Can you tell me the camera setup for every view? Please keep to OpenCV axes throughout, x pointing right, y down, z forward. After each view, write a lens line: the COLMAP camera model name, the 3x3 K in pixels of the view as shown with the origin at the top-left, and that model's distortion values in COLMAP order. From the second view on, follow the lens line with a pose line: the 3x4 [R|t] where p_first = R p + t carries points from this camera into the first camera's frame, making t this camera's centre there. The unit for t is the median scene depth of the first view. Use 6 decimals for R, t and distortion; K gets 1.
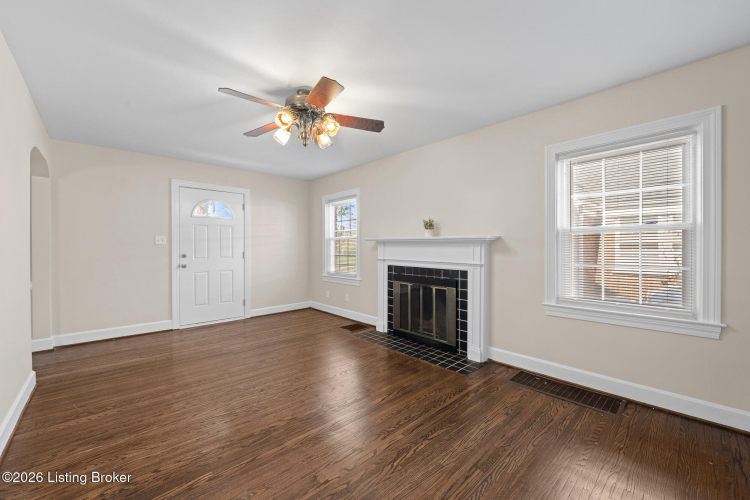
lens RADIAL K [[294.7, 0, 375.0], [0, 294.7, 250.0], [0, 0, 1]] dist [-0.015046, -0.000163]
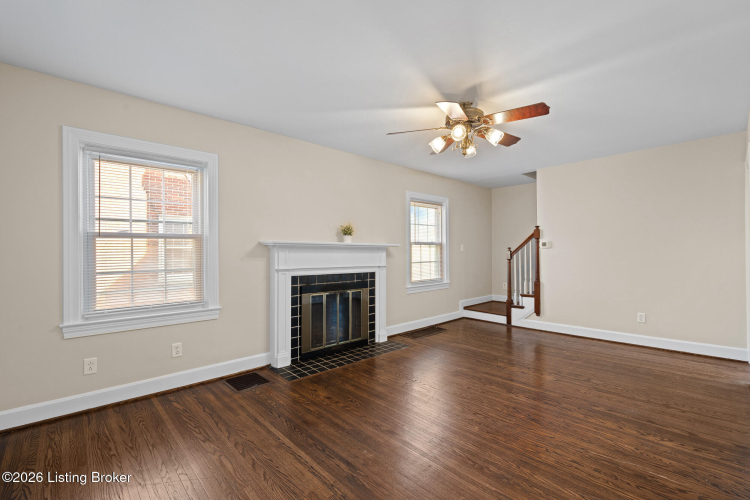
lens RADIAL K [[332.1, 0, 375.0], [0, 332.1, 250.0], [0, 0, 1]] dist [0.001816, 0.000283]
pose [[0.004979, 0.003754, 0.999981, -0.995038], [0.011686, 0.999924, -0.003812, -0.014634], [-0.999919, 0.011705, 0.004935, 0.920397]]
